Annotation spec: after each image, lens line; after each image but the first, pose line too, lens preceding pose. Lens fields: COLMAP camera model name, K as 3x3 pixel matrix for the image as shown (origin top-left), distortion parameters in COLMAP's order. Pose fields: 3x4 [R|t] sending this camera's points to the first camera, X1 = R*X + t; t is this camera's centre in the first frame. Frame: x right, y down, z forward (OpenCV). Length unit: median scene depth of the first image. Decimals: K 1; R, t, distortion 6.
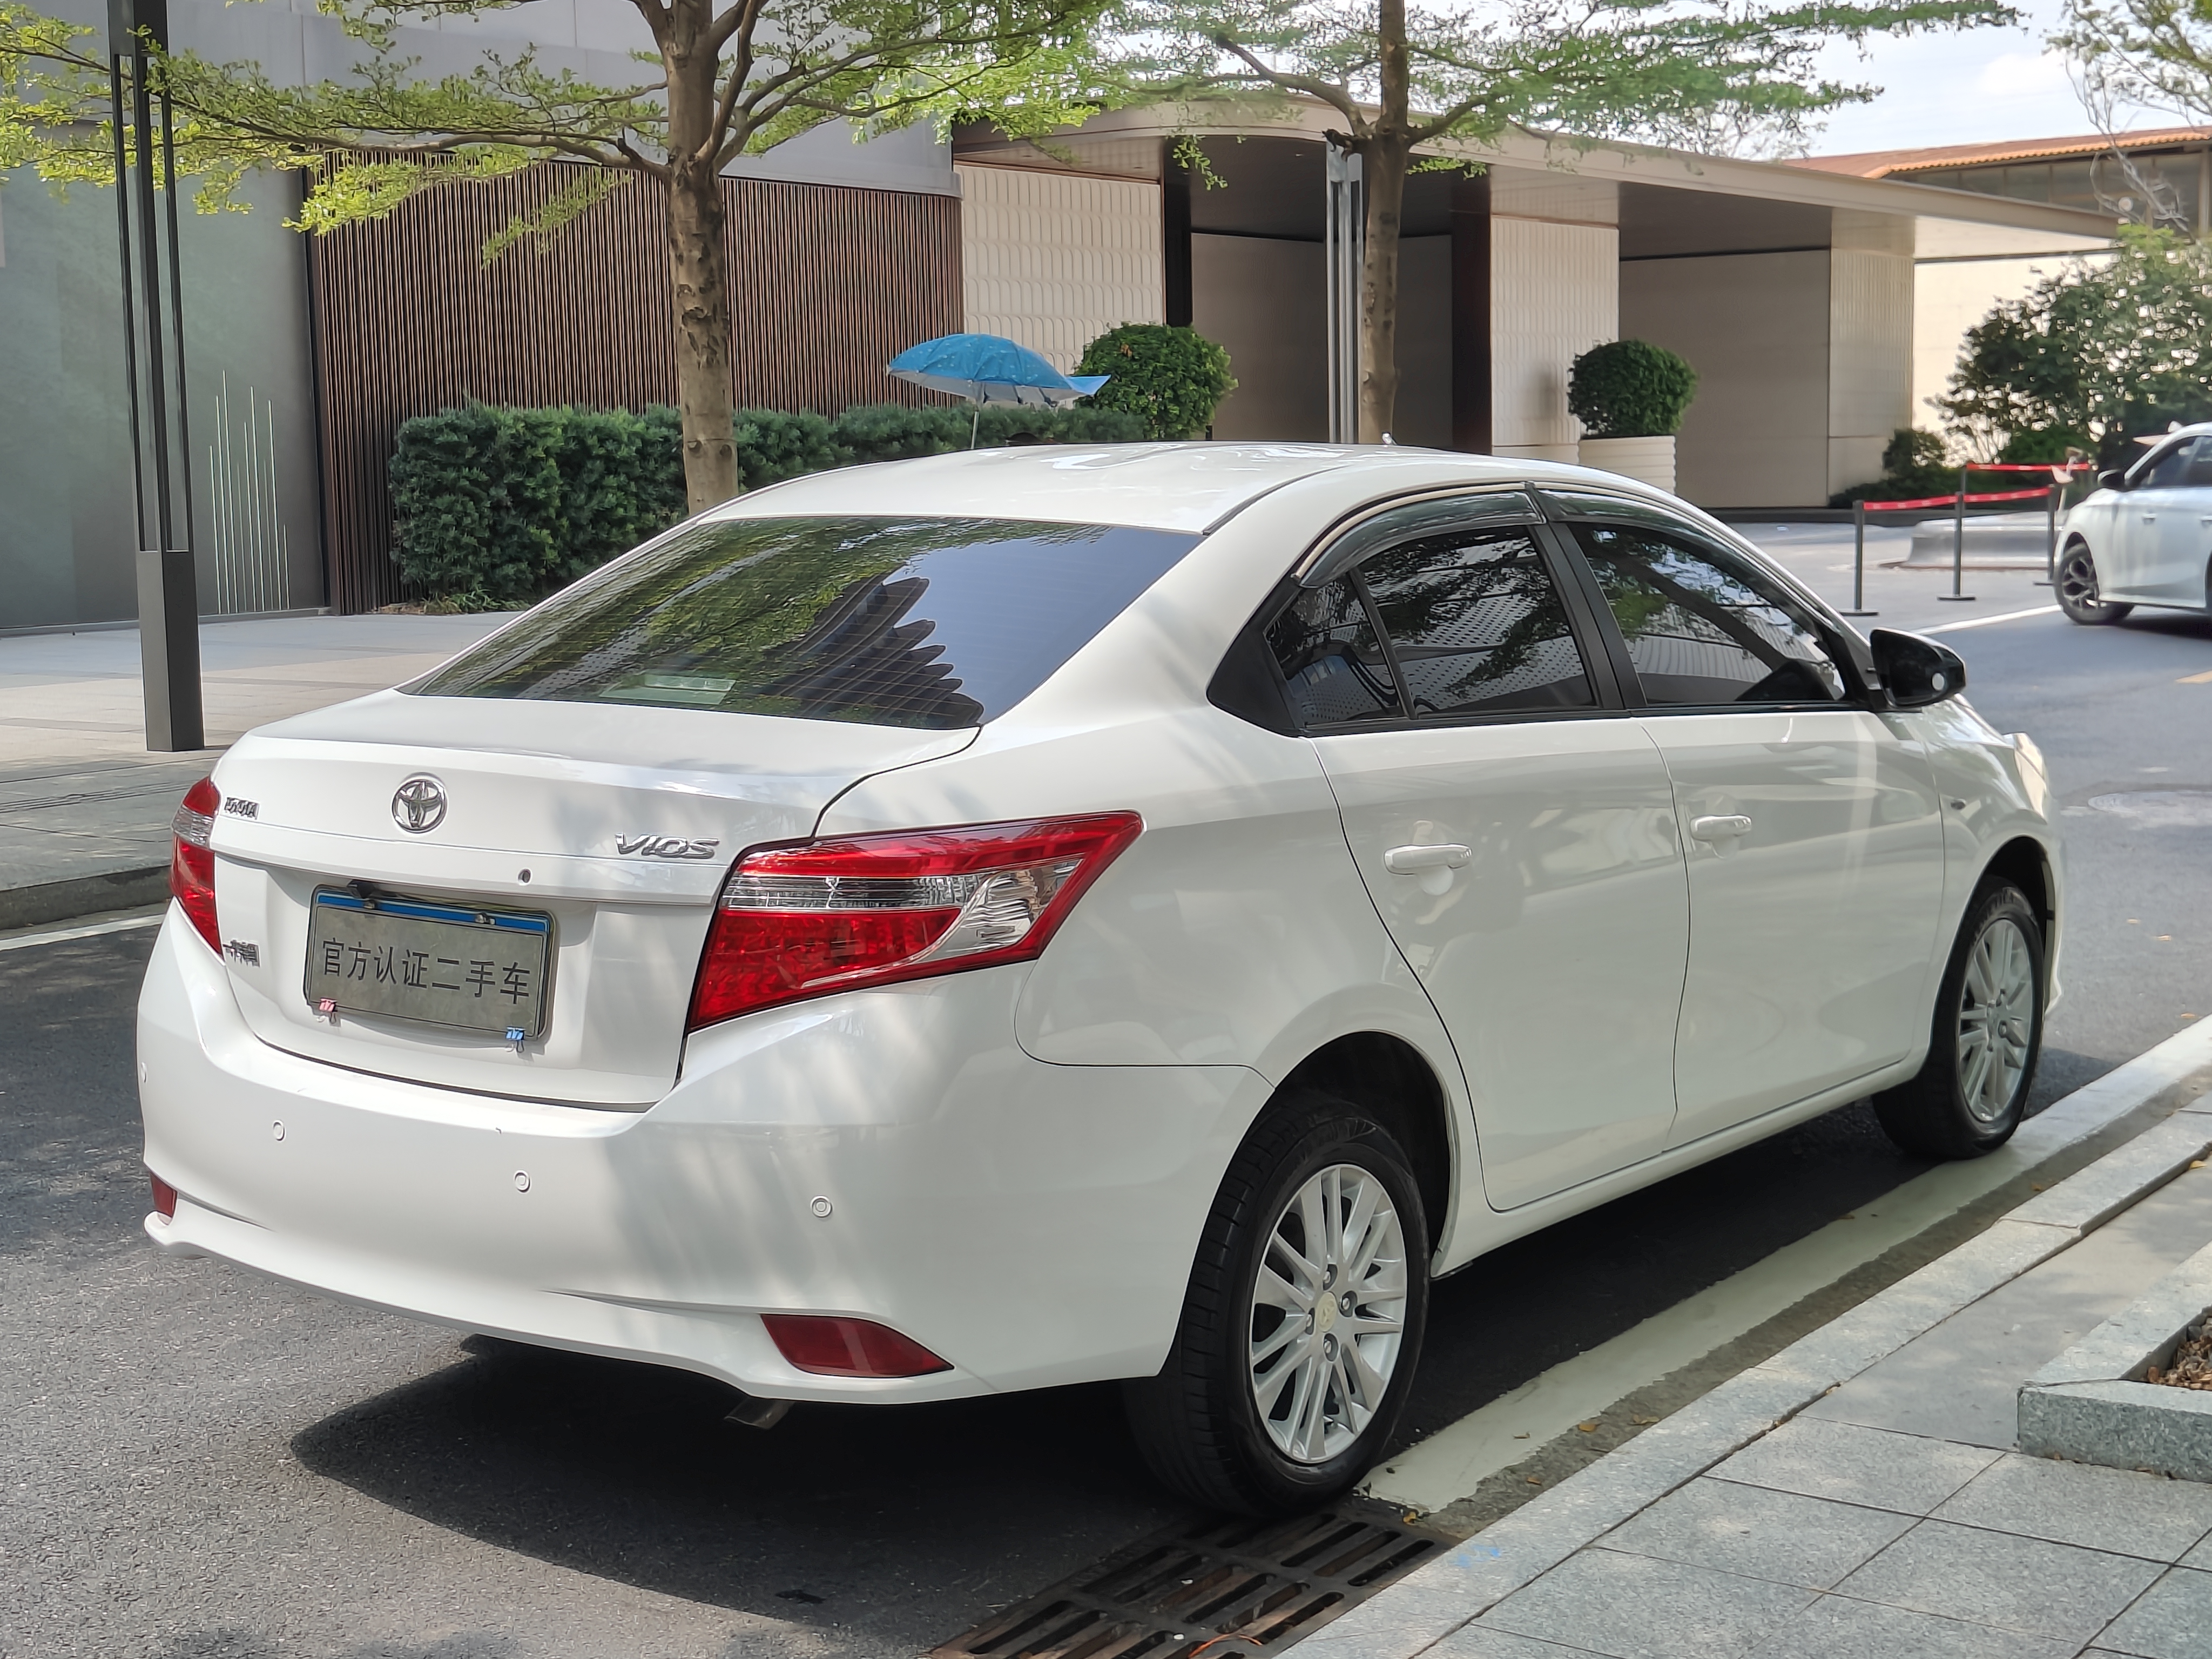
lens RADIAL K [[3146.6, 0, 1111.4], [0, 3146.6, 836.9], [0, 0, 1]] dist [0.046461, 0.000000]
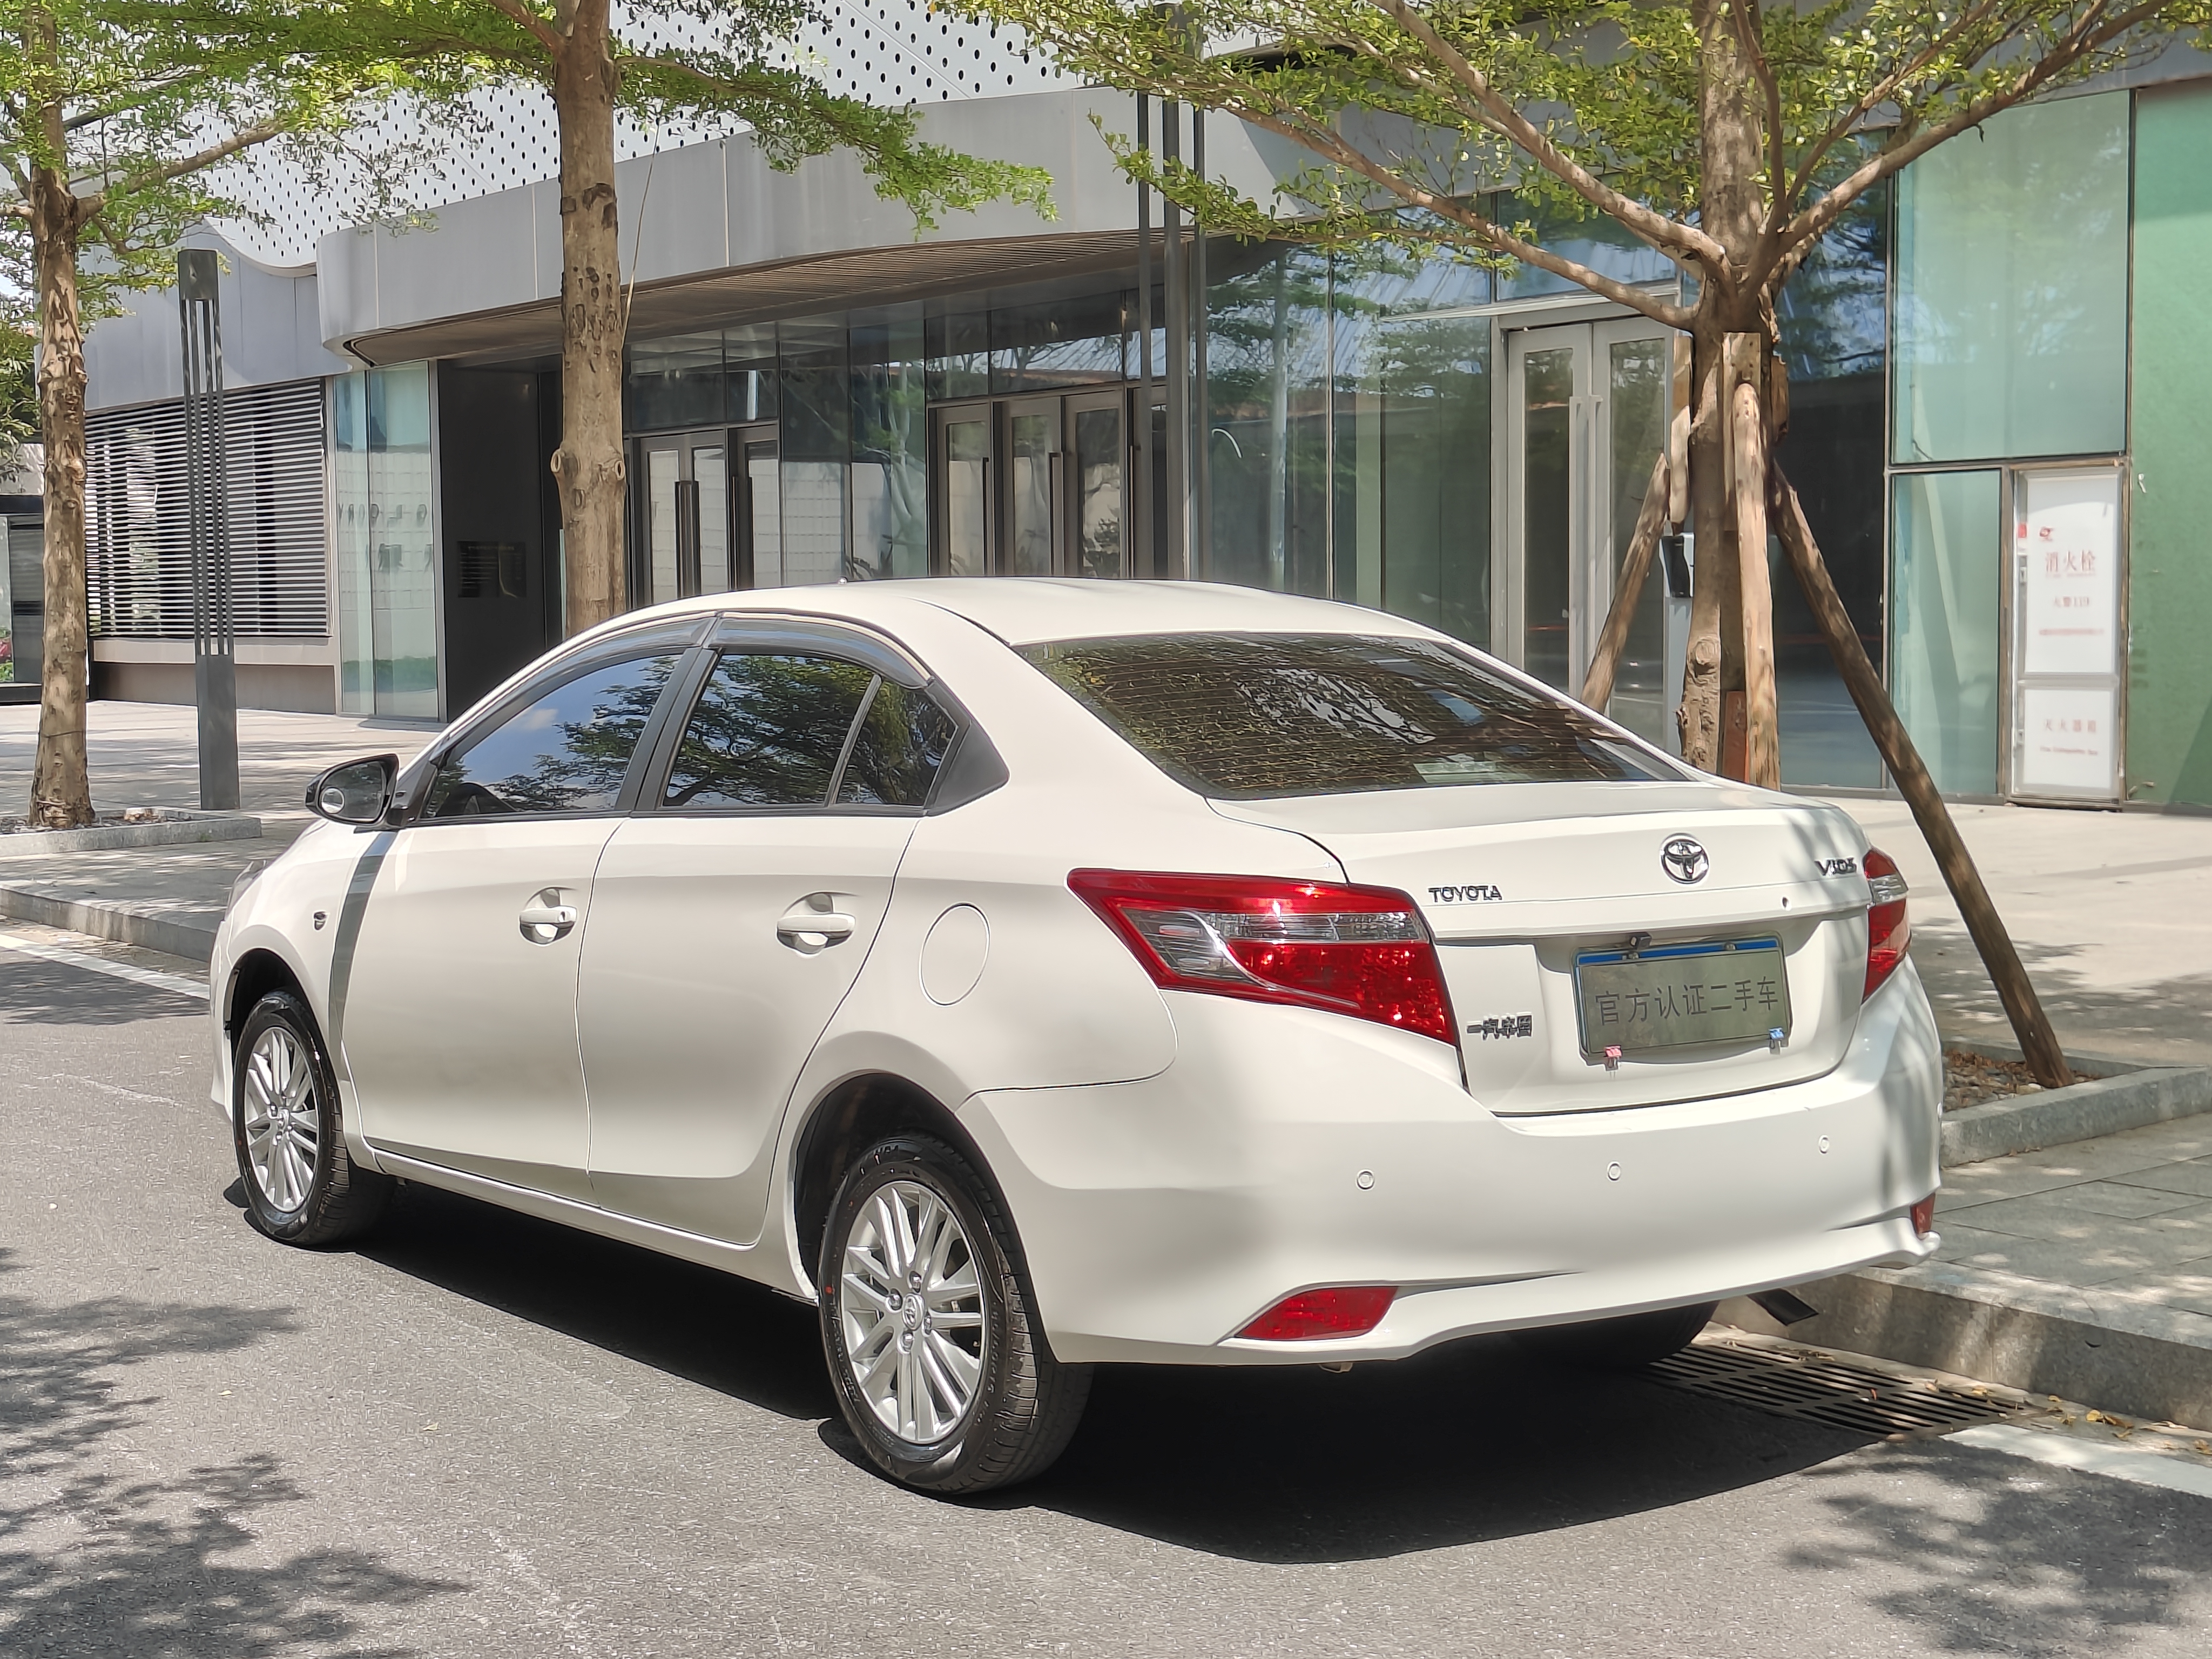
lens RADIAL K [[3146.6, 0, 1115.6], [0, 3146.6, 825.0], [0, 0, 1]] dist [0.046461, 0.000000]
pose [[0.298760, -0.052724, 0.952871, -0.185628], [0.123257, 0.992242, 0.016257, -0.009020], [-0.946335, 0.112591, 0.302940, 0.112334]]
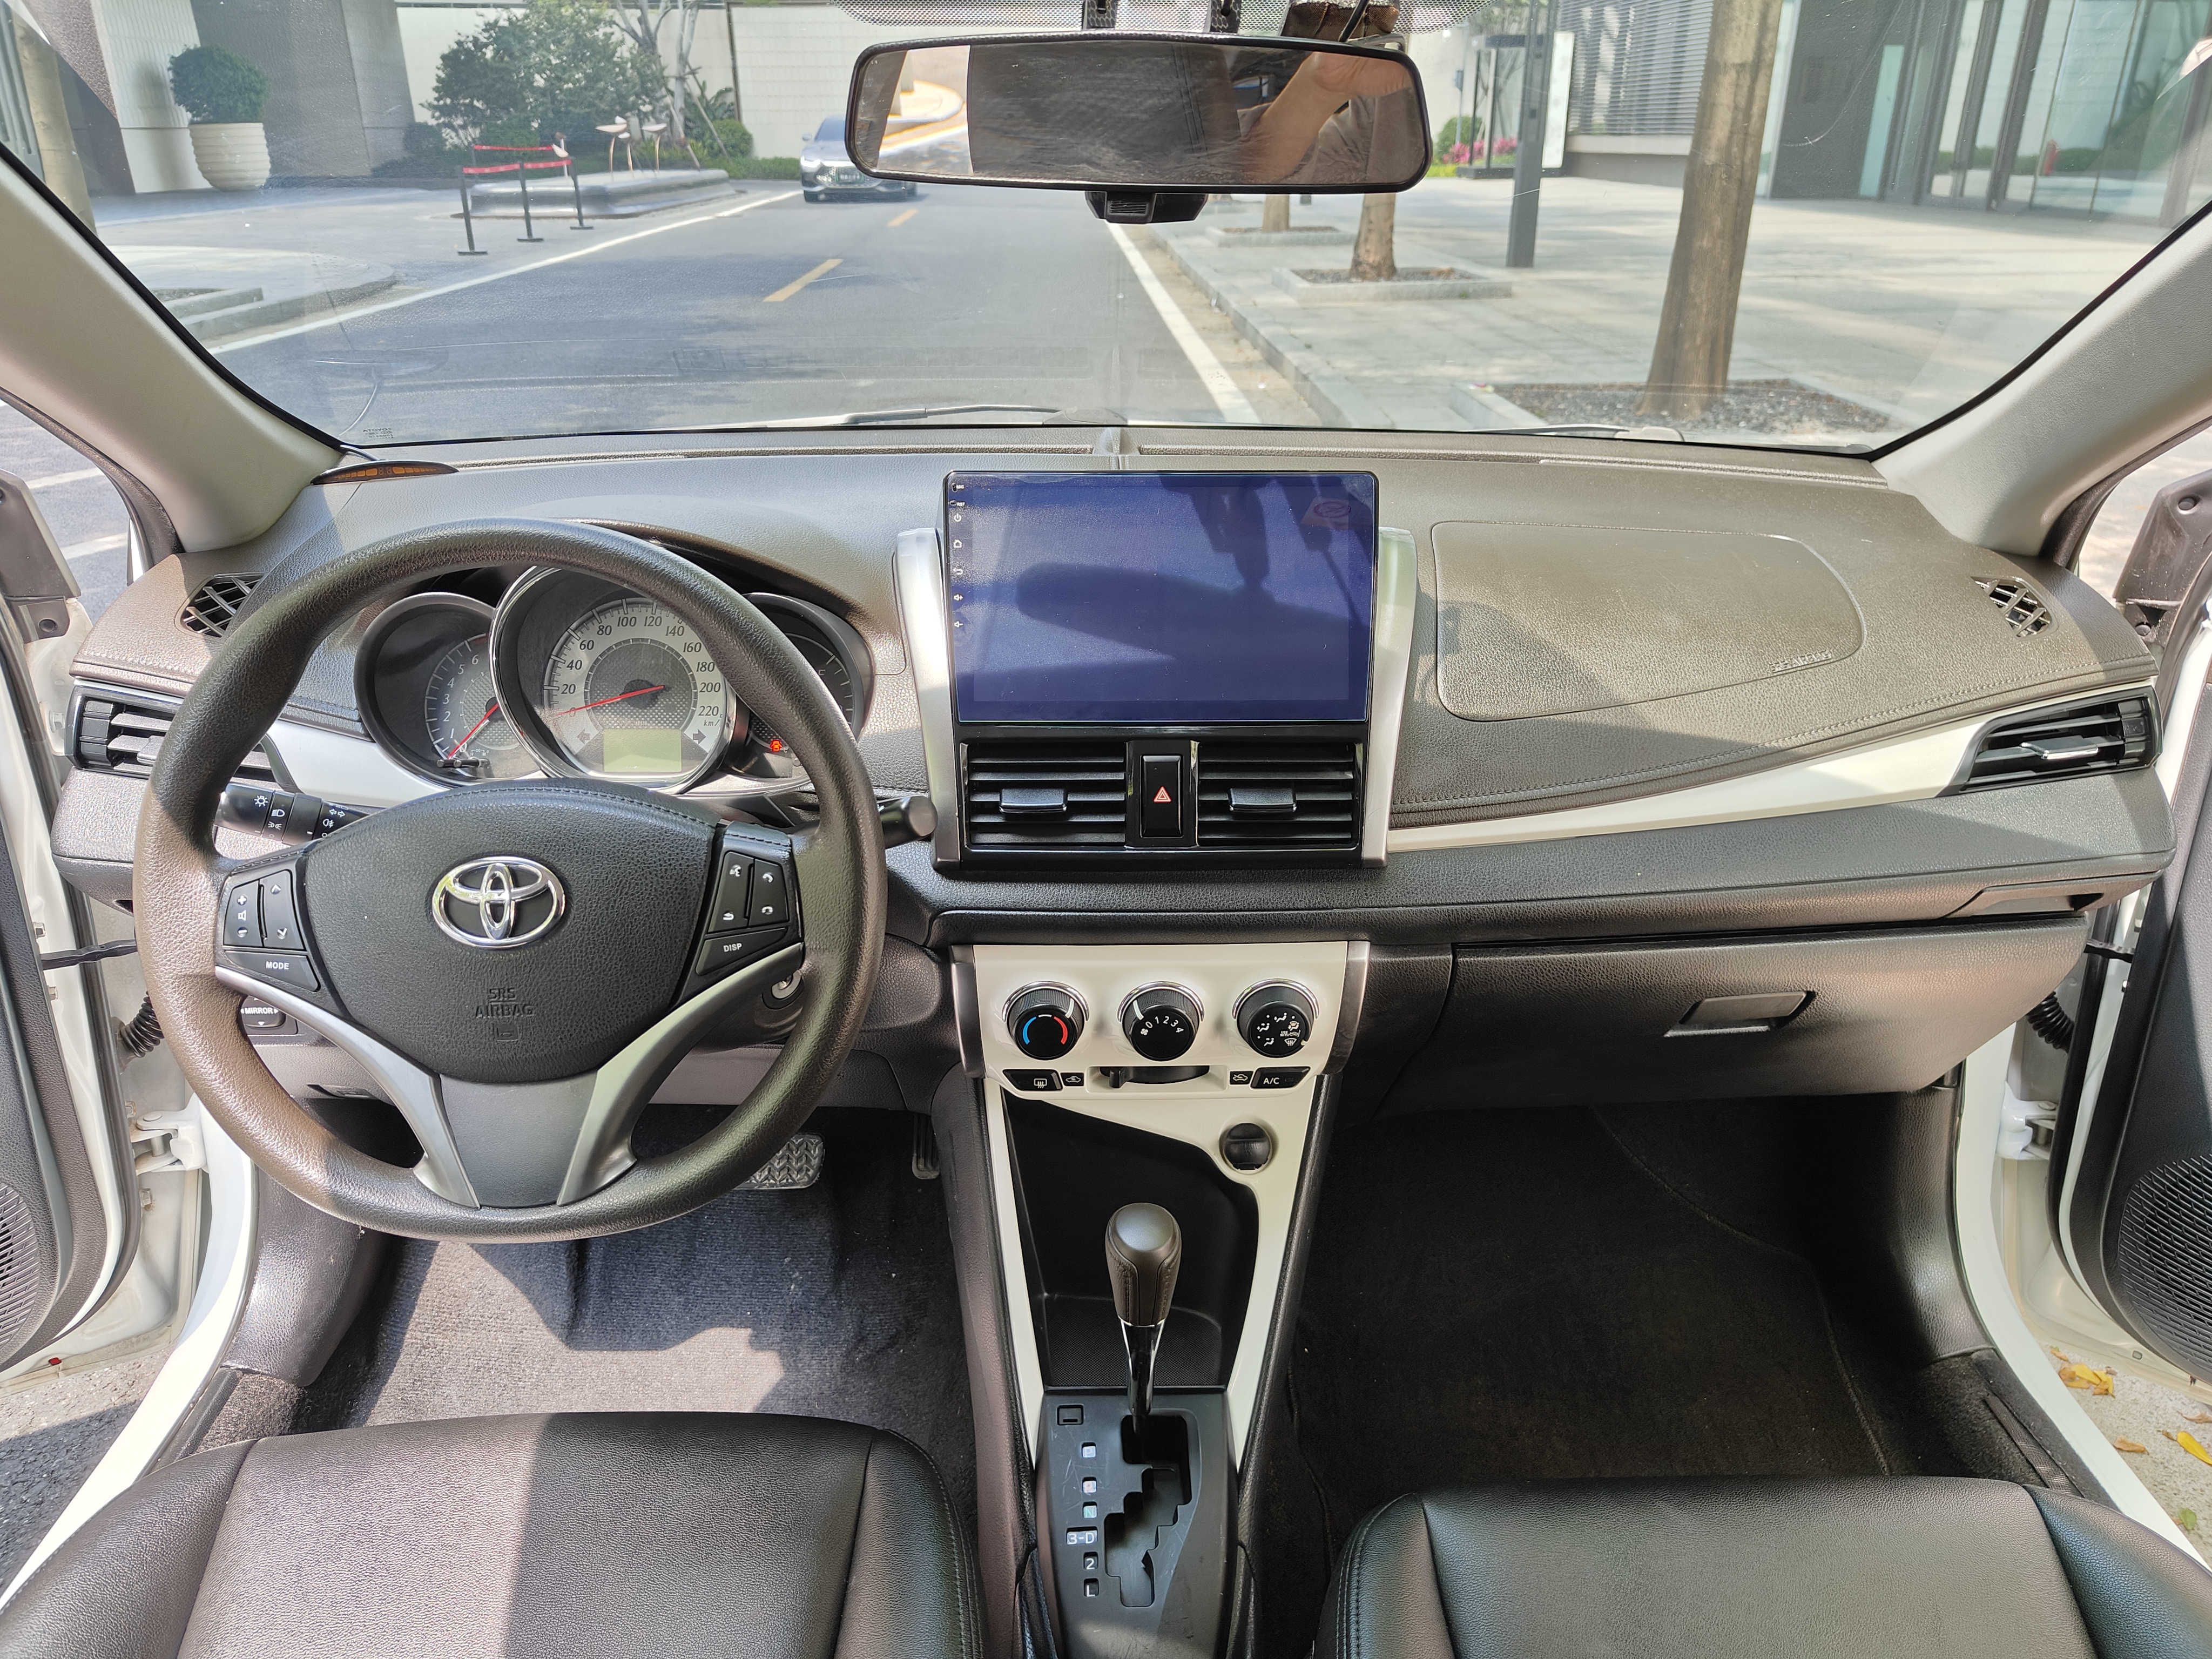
lens RADIAL K [[1580.0, 0, 1108.8], [0, 1580.0, 844.3], [0, 0, 1]] dist [0.007499, -0.008141]
pose [[0.795682, -0.237259, 0.557313, 0.005782], [0.066131, 0.948620, 0.309430, -0.015881], [-0.602094, -0.209352, 0.770490, 0.180971]]
